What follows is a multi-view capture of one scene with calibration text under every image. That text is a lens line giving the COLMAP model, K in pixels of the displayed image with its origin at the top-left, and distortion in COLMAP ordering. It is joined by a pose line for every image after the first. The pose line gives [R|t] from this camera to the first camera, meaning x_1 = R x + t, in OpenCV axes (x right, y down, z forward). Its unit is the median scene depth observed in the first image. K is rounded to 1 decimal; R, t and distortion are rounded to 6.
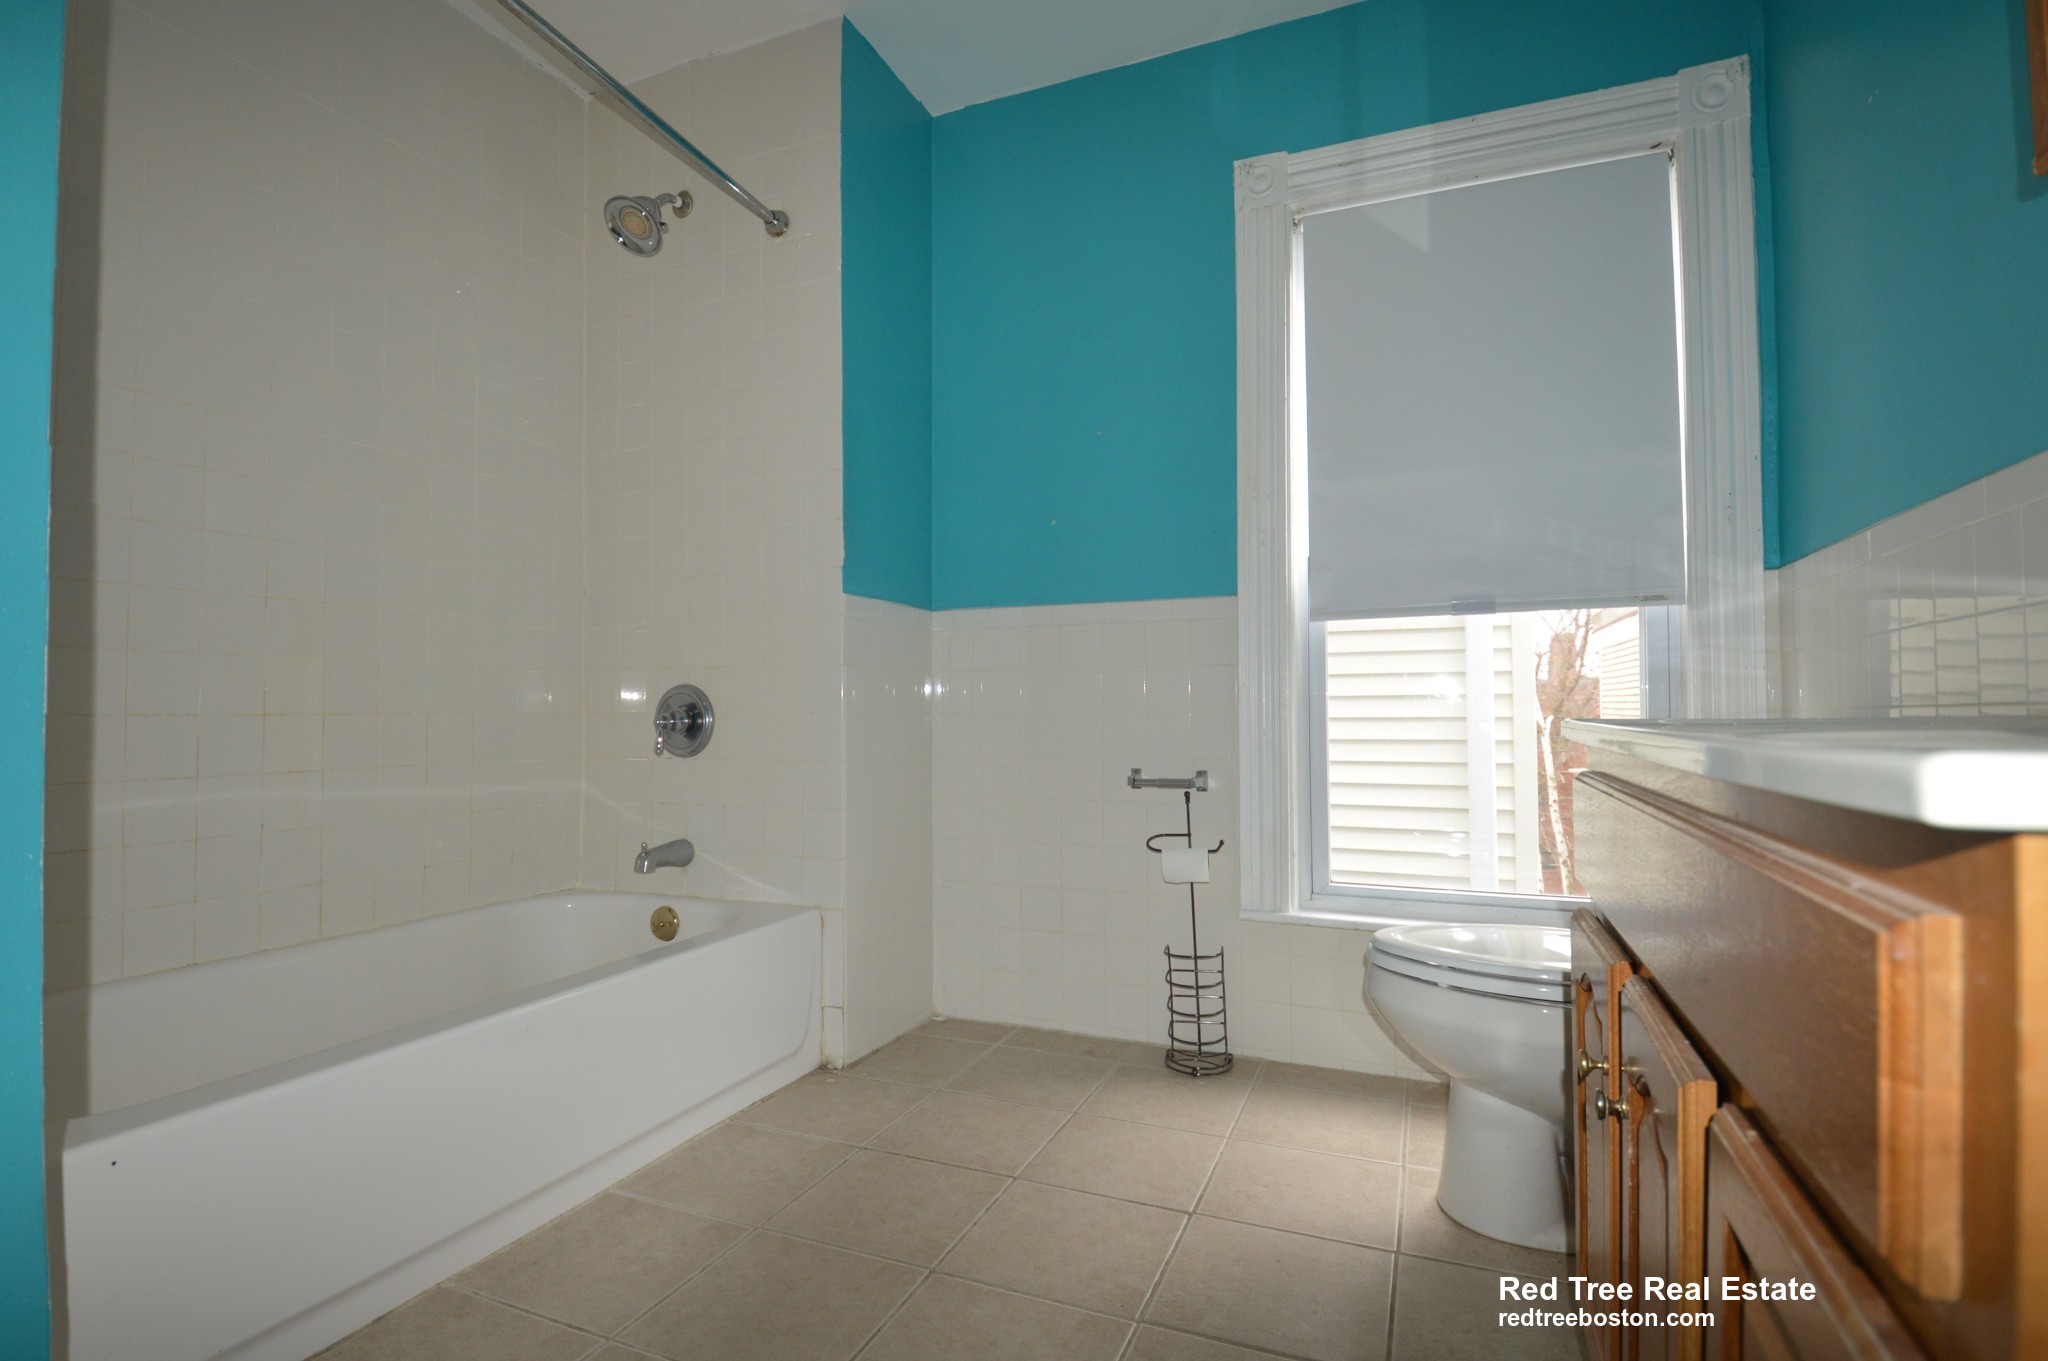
lens RADIAL K [[993.8, 0, 1007.2], [0, 993.8, 687.0], [0, 0, 1]] dist [-0.015734, -0.006293]
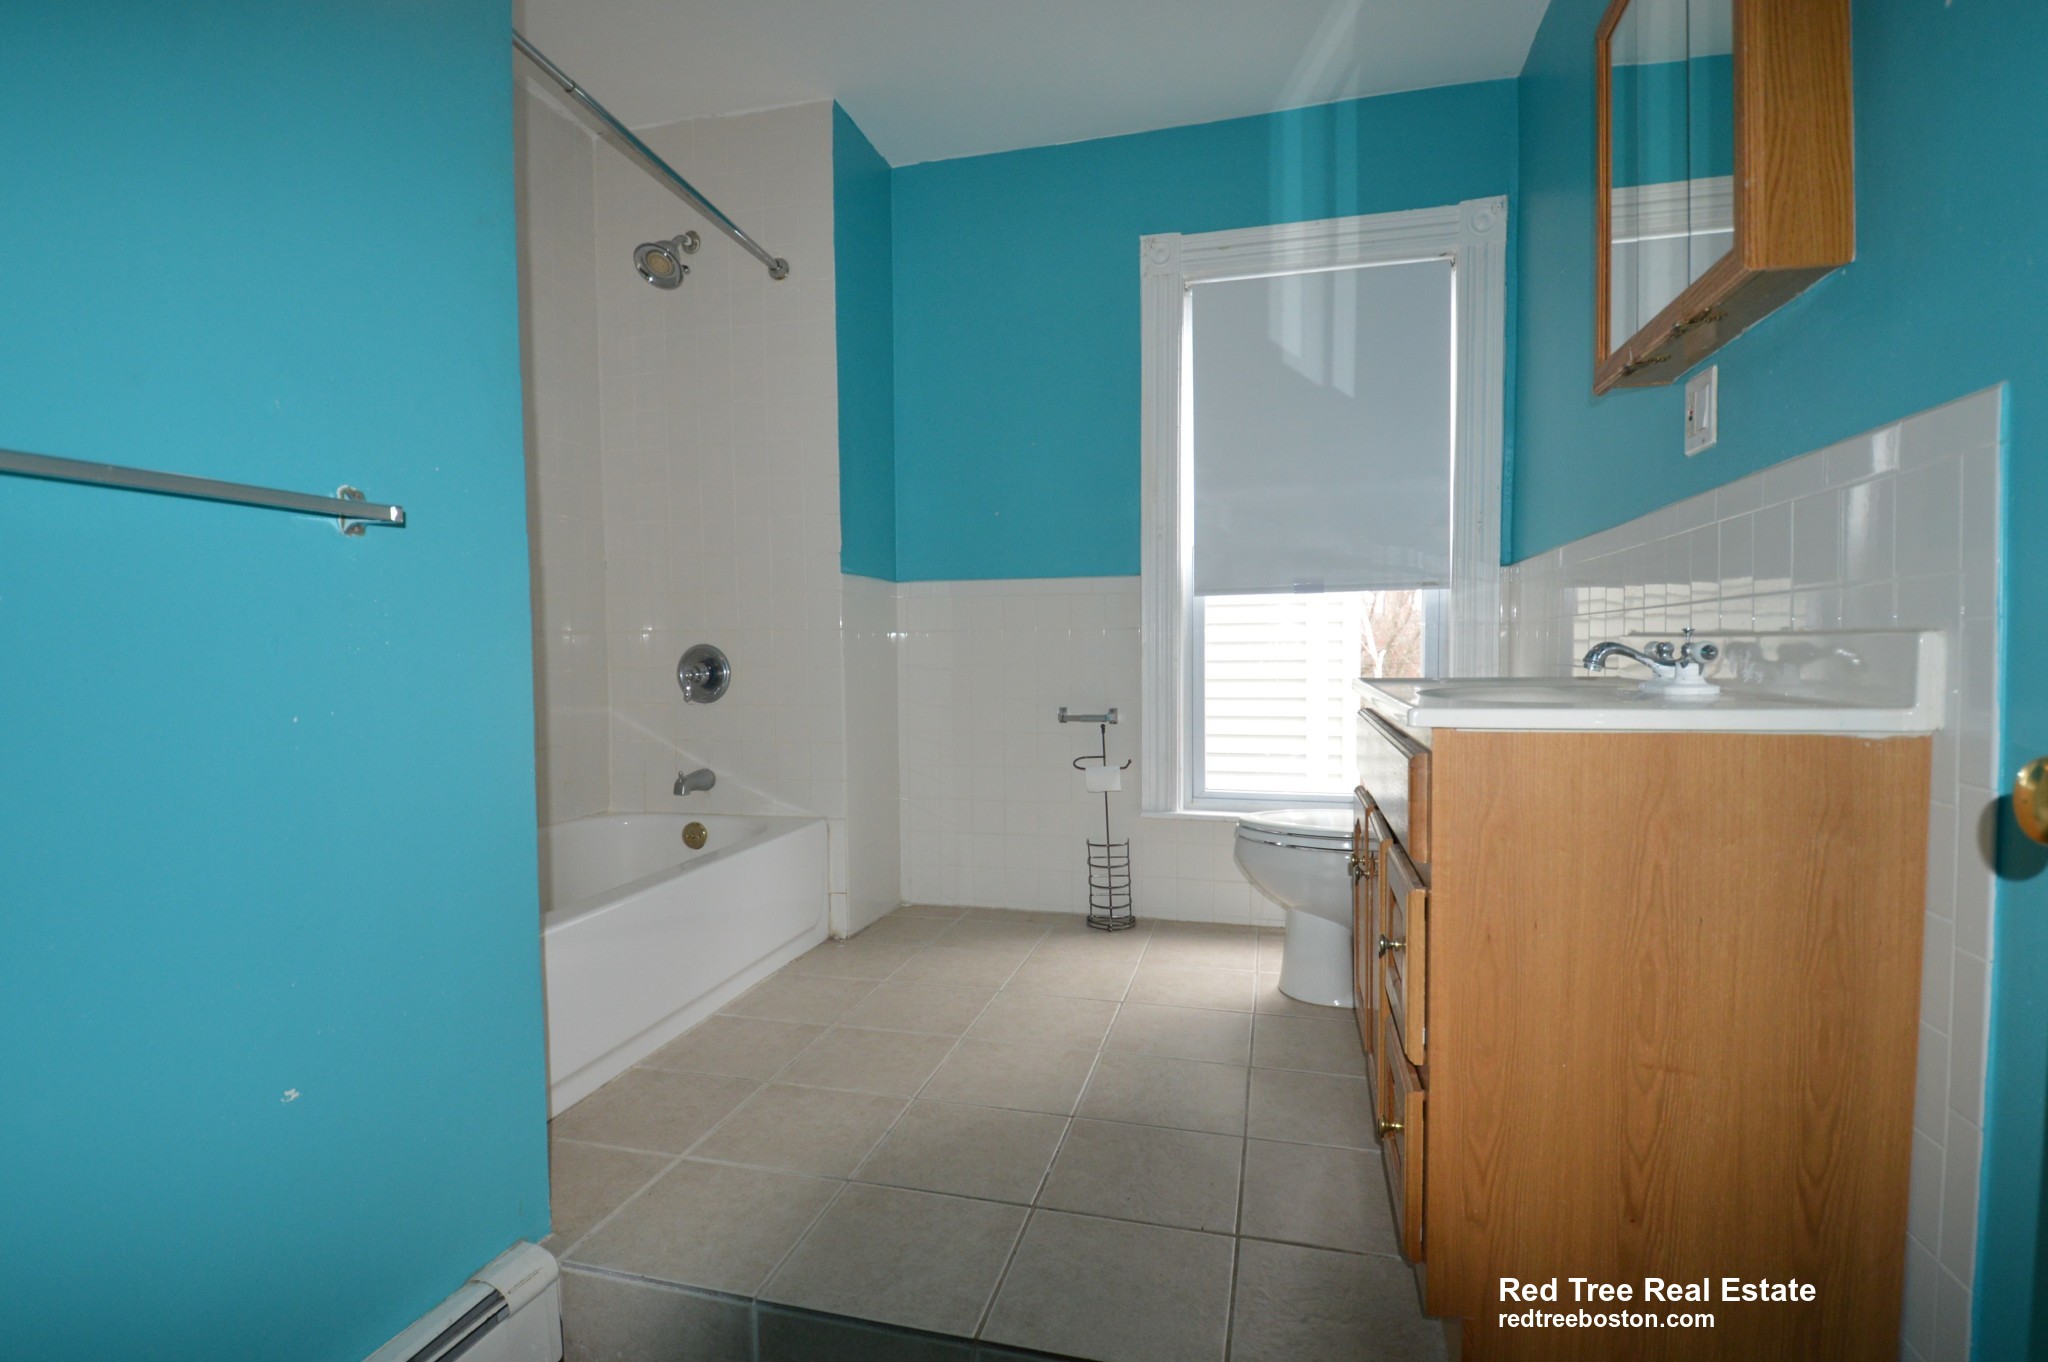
lens RADIAL K [[993.8, 0, 1011.0], [0, 993.8, 693.9], [0, 0, 1]] dist [-0.015734, -0.006293]
pose [[0.989801, -0.011255, 0.142014, -0.130667], [0.001172, 0.997484, 0.070882, -0.030229], [-0.142455, -0.069993, 0.987323, -0.297611]]
